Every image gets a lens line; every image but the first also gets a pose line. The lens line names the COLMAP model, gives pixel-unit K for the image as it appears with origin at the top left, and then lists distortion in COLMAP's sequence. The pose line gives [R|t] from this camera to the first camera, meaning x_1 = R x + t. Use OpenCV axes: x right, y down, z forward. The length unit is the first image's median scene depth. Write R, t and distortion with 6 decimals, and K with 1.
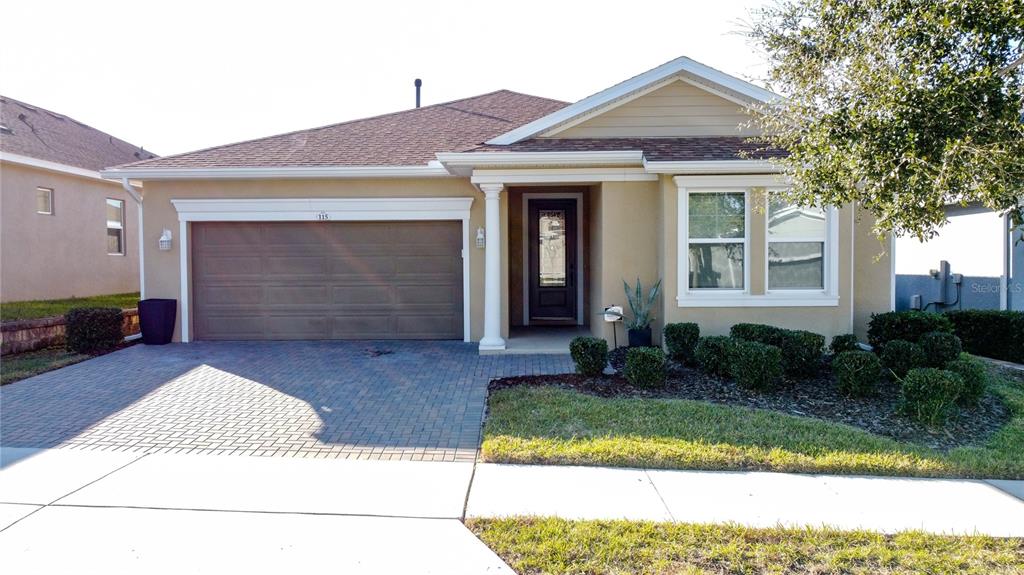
lens RADIAL K [[776.1, 0, 515.7], [0, 776.1, 289.1], [0, 0, 1]] dist [0.001216, -0.002098]
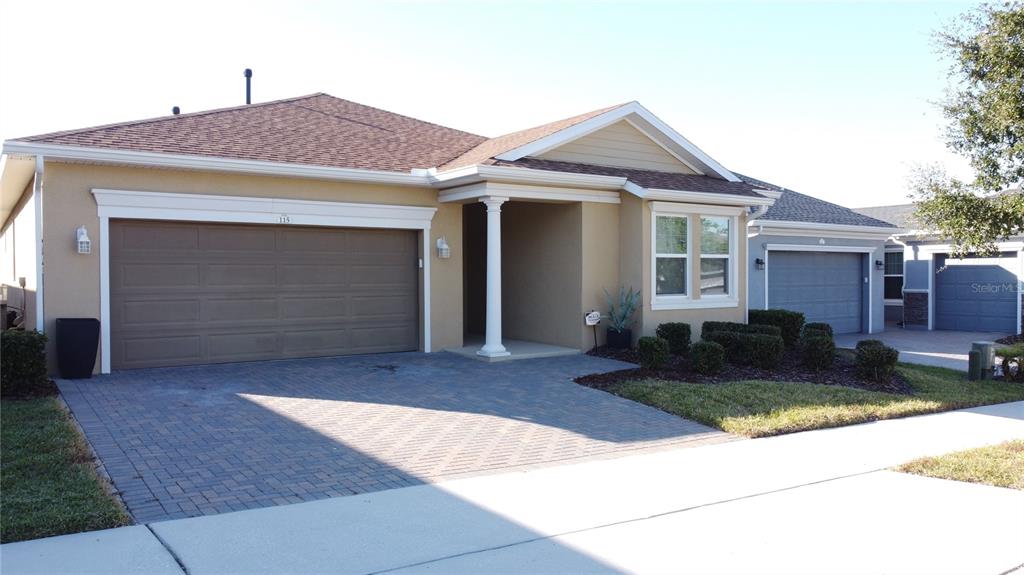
lens RADIAL K [[776.1, 0, 515.7], [0, 776.1, 289.1], [0, 0, 1]] dist [0.001216, -0.002098]
pose [[0.804720, -0.006236, 0.593622, -0.580766], [0.016470, 0.999794, -0.011823, 0.000380], [-0.593426, 0.019291, 0.804657, 0.138379]]
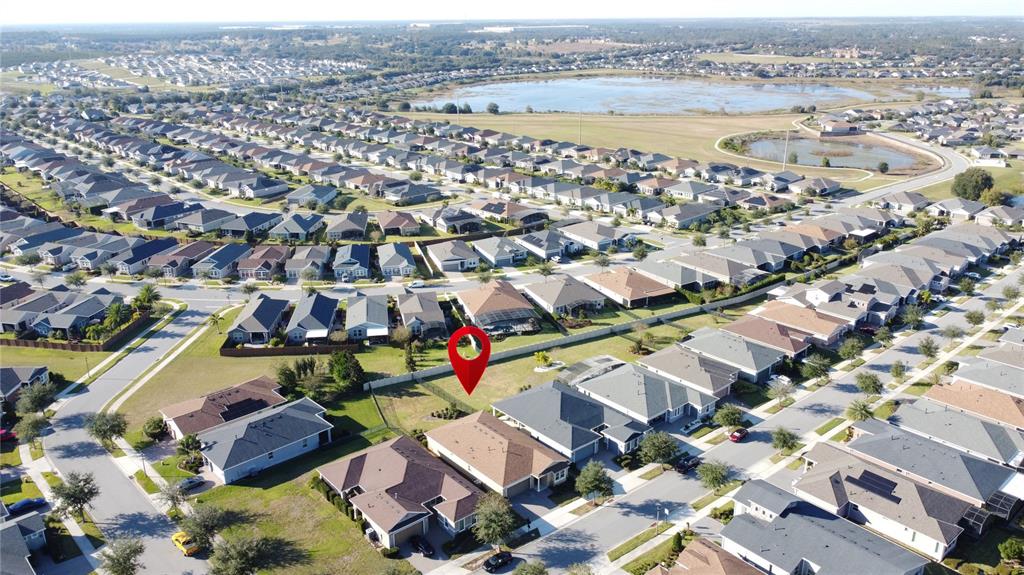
lens RADIAL K [[769.0, 0, 512.0], [0, 769.0, 287.5], [0, 0, 1]] dist [-0.001877, -0.012698]
pose [[0.753219, -0.214663, 0.621756, -5.522371], [0.021954, 0.952927, 0.302405, -5.087517], [-0.657403, -0.214128, 0.722475, -5.048825]]
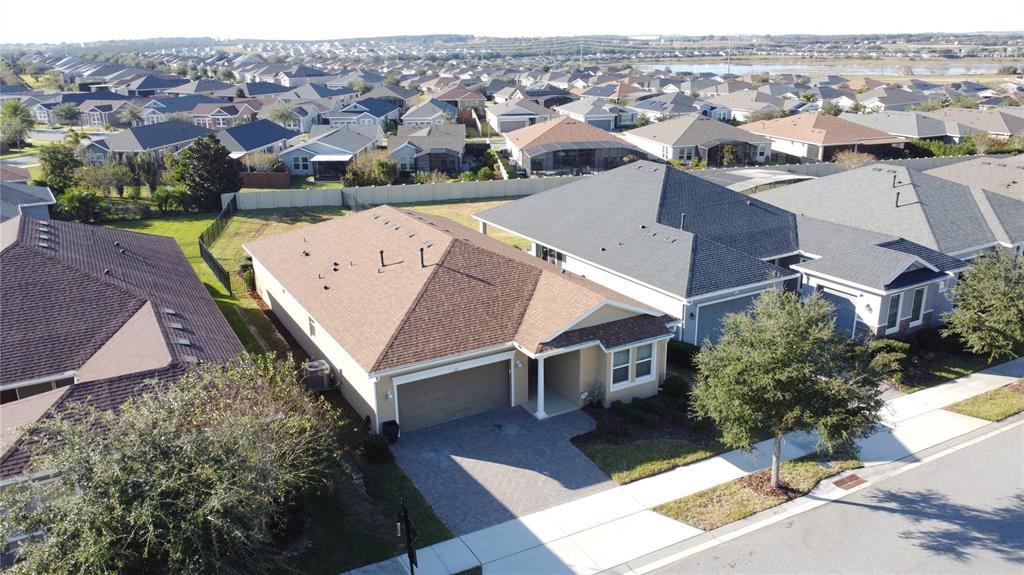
lens RADIAL K [[769.0, 0, 512.0], [0, 769.0, 287.5], [0, 0, 1]] dist [-0.001877, -0.012698]
pose [[0.858910, -0.158313, 0.487043, -1.176429], [0.022053, 0.961572, 0.273667, -0.942442], [-0.511652, -0.224315, 0.829394, -0.866590]]
